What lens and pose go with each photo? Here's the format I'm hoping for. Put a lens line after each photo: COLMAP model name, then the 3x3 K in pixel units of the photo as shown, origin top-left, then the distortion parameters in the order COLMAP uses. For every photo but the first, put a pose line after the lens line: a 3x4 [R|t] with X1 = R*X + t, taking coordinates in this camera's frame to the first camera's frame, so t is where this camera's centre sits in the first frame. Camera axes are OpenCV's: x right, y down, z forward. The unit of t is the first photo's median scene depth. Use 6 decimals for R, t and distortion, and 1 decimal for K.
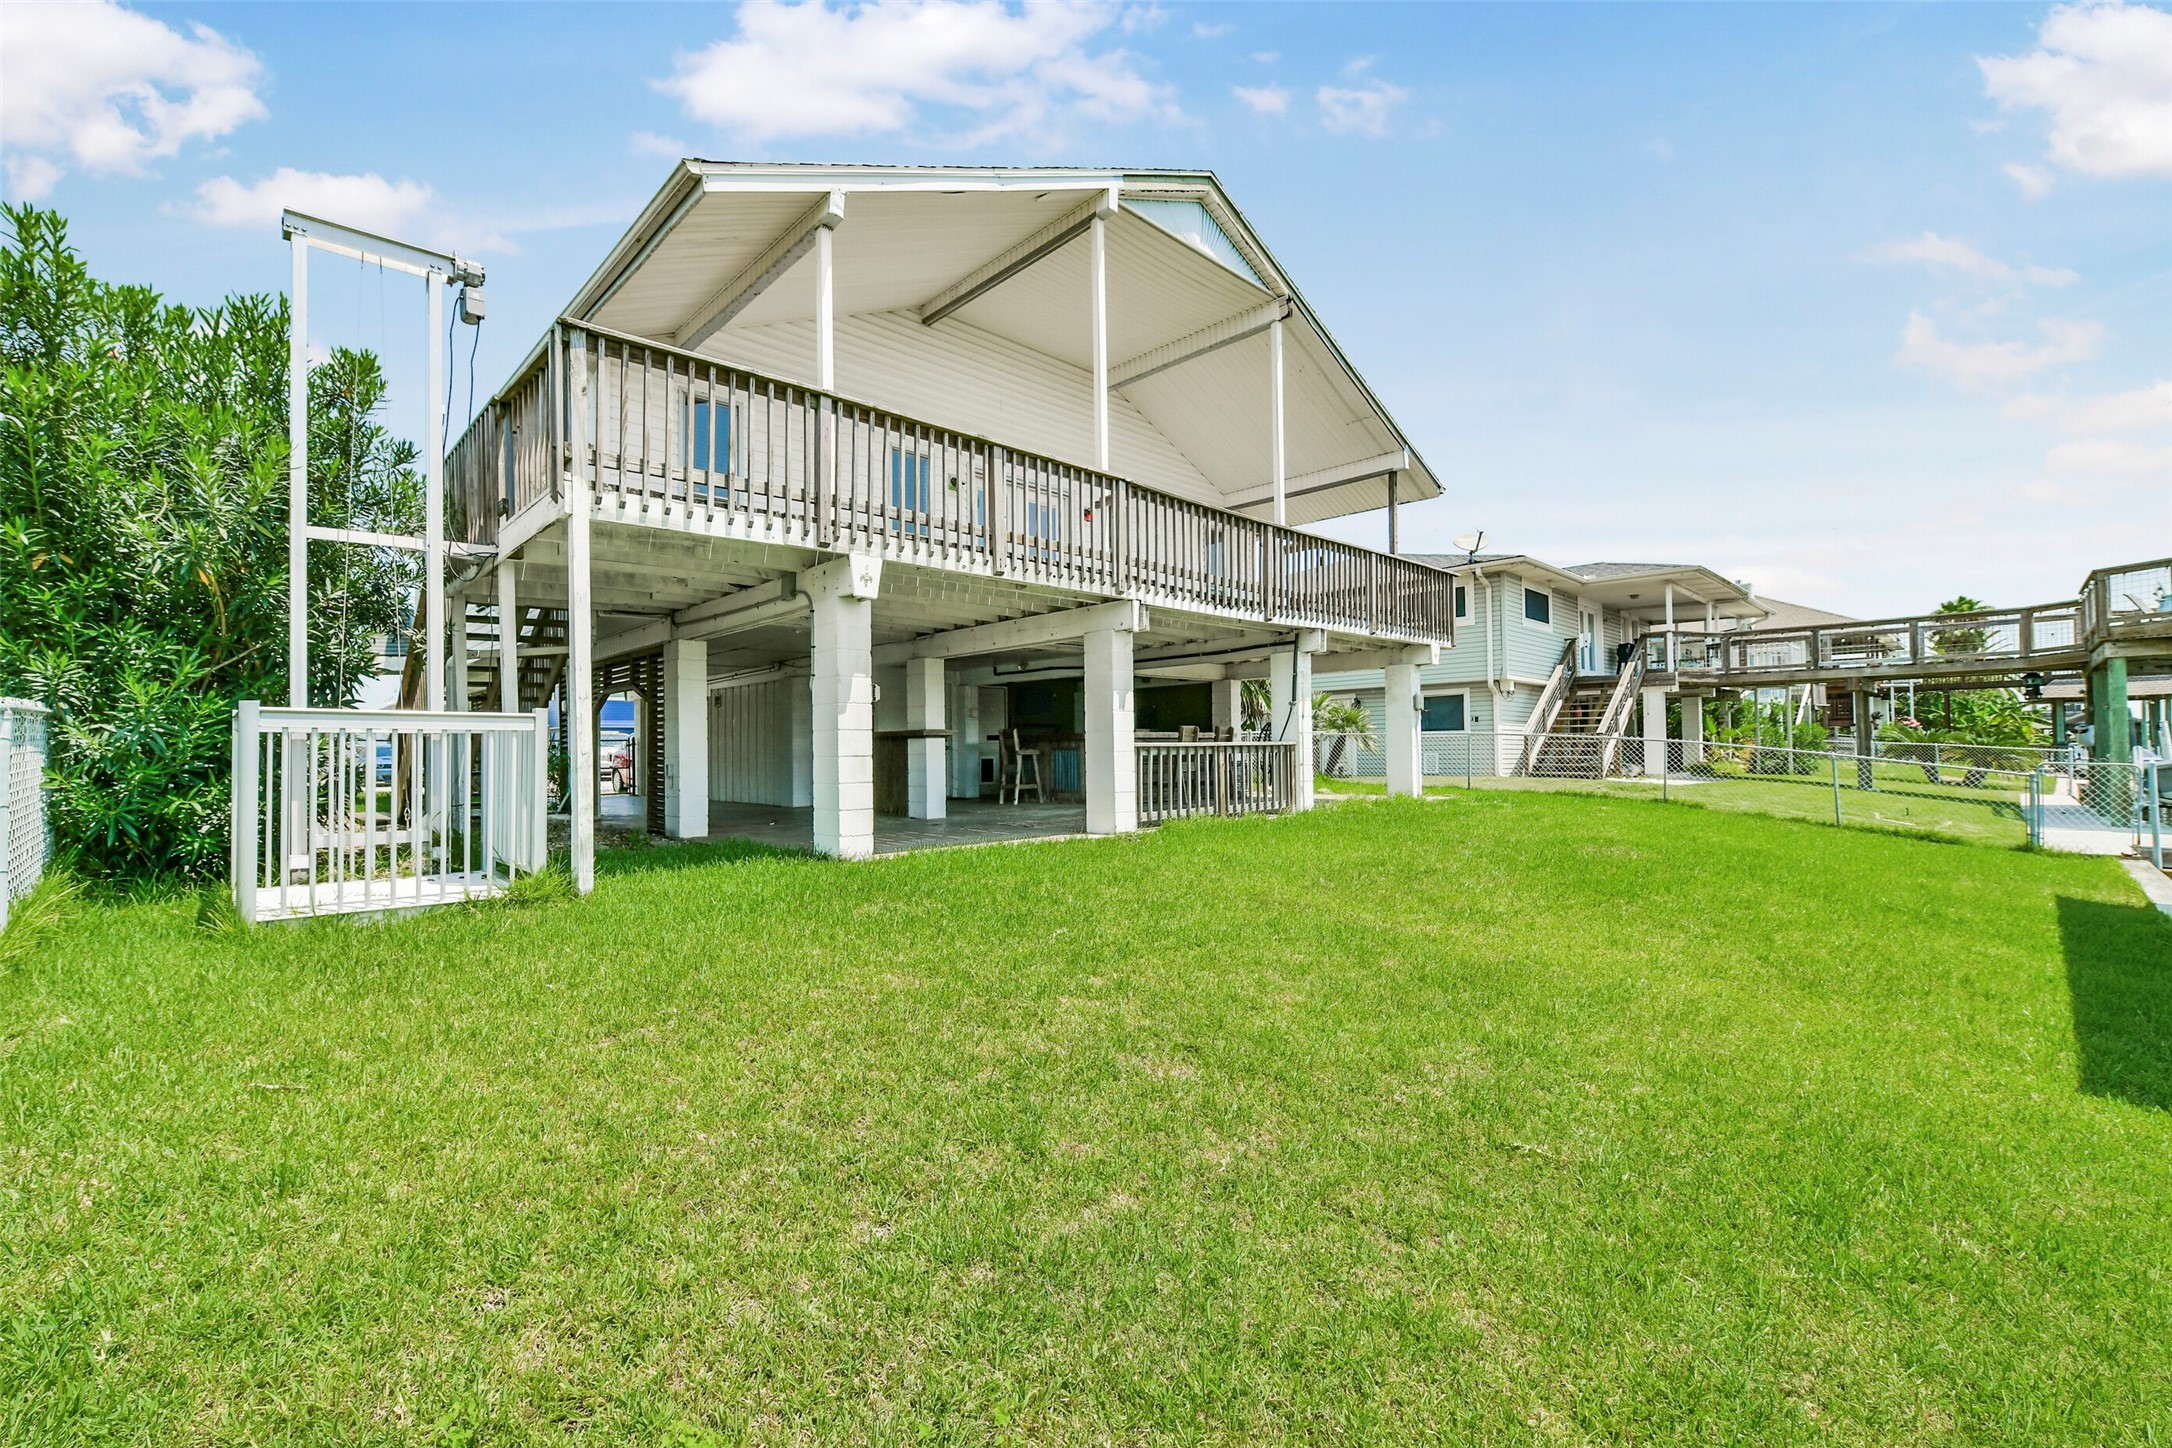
lens RADIAL K [[881.4, 0, 1085.2], [0, 881.4, 729.0], [0, 0, 1]] dist [-0.000742, 0.000021]
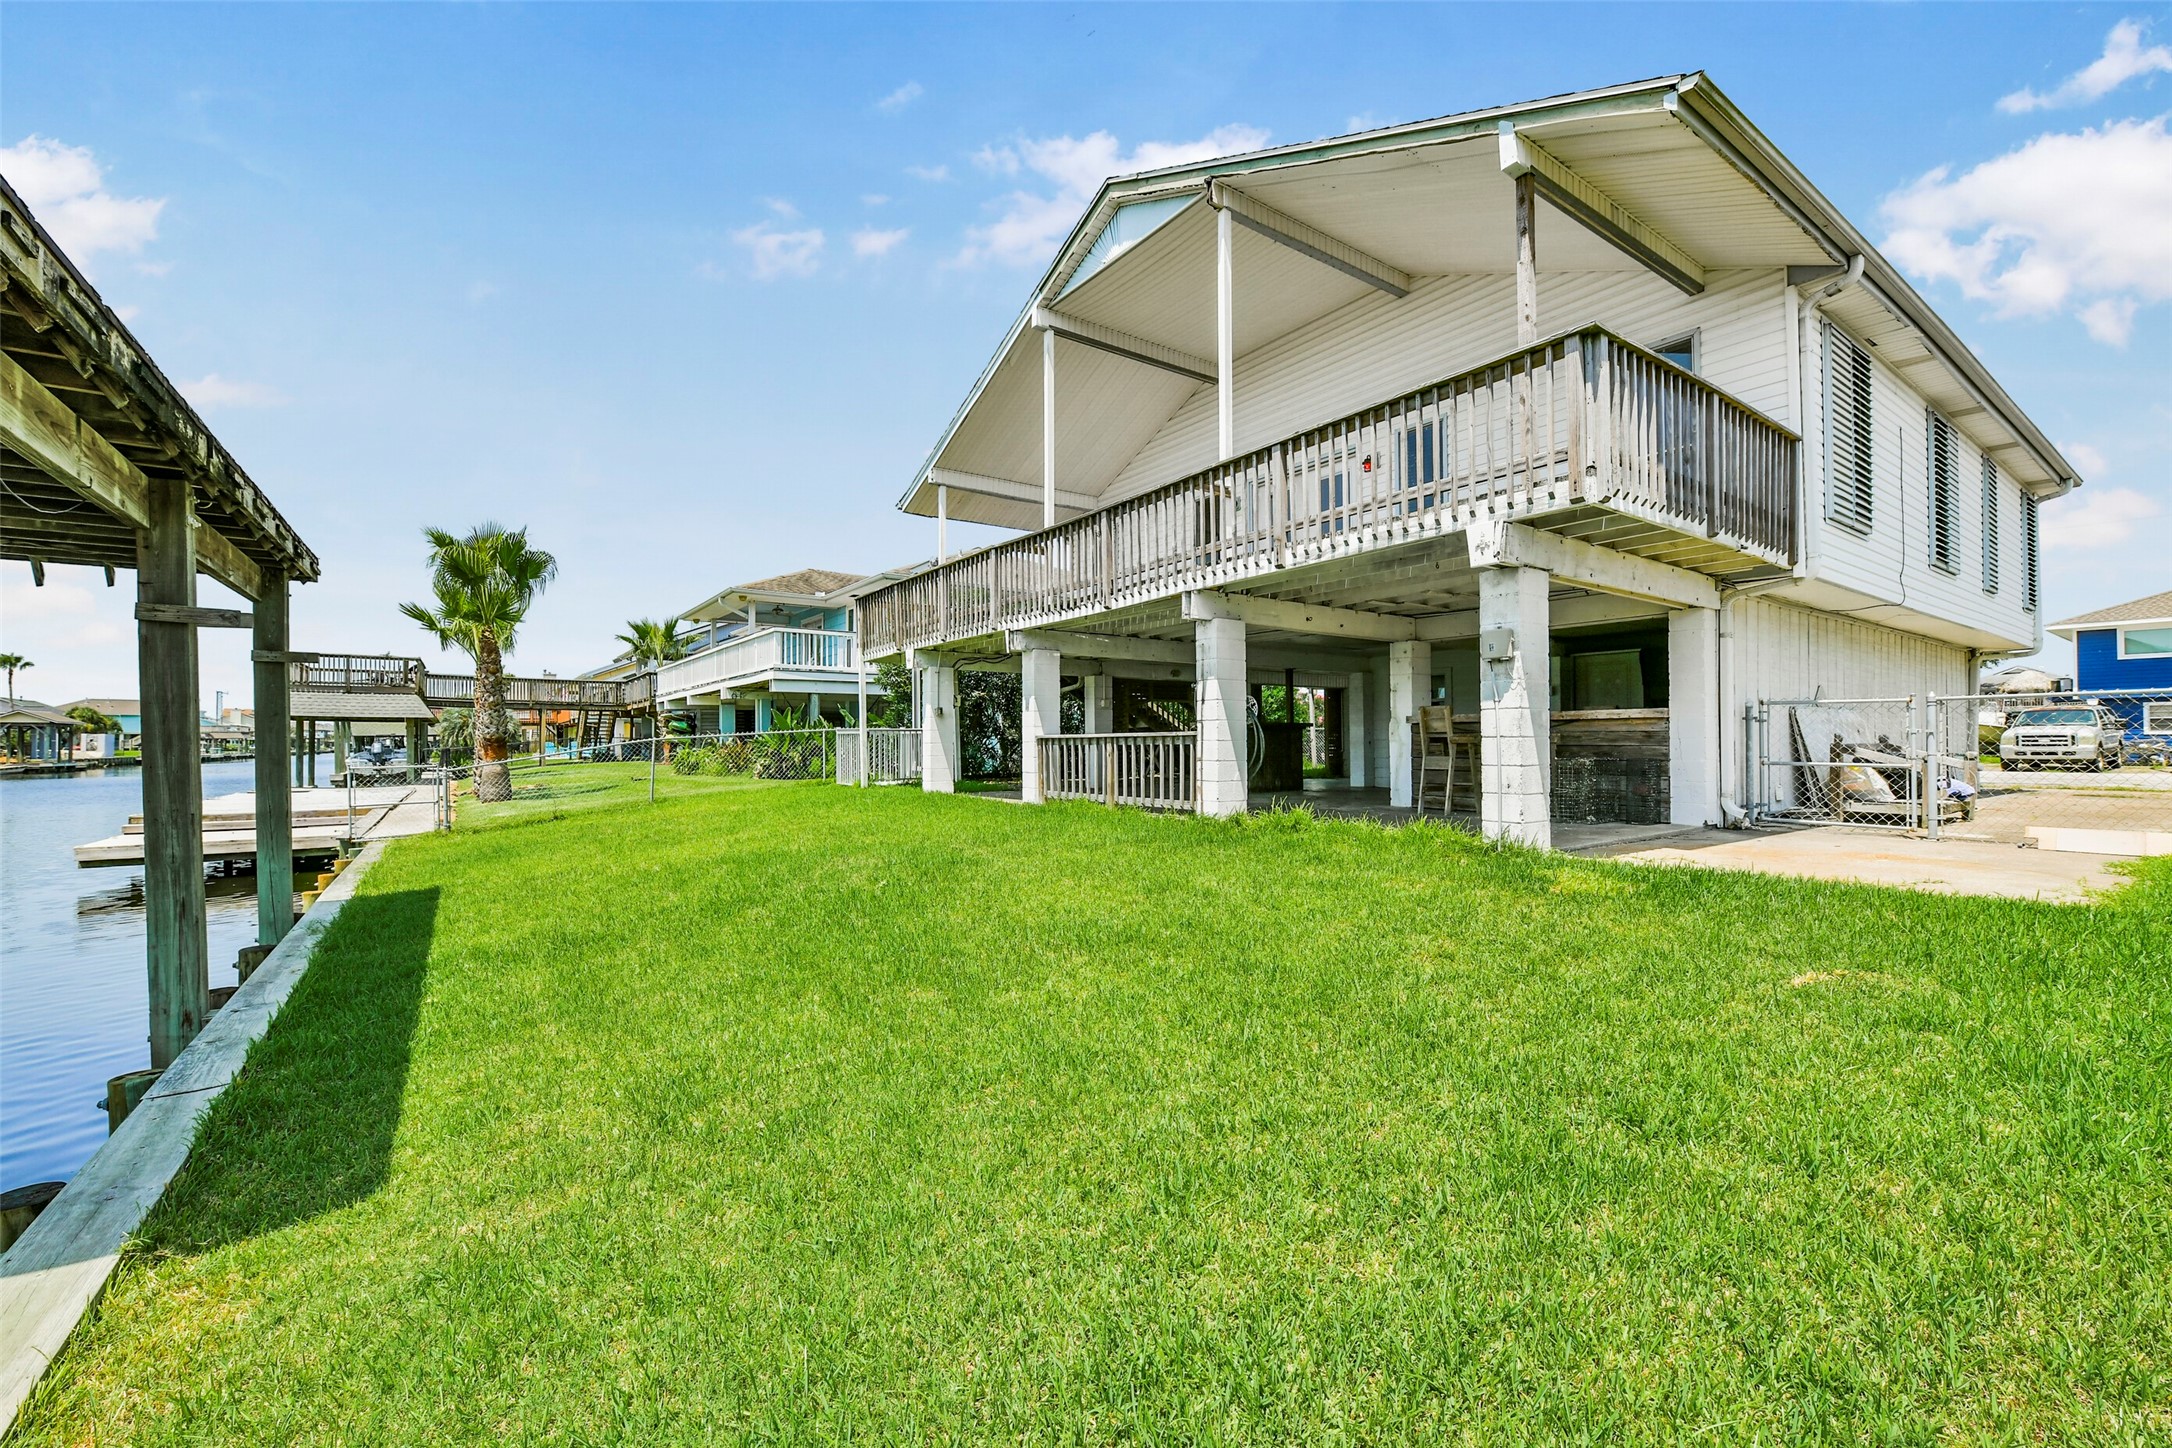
lens RADIAL K [[881.4, 0, 1085.2], [0, 881.4, 729.0], [0, 0, 1]] dist [-0.000742, 0.000021]
pose [[-0.148046, 0.003536, -0.988974, 1.015006], [0.028865, 0.999583, -0.000747, 0.006398], [0.988559, -0.028658, -0.148086, 0.977084]]
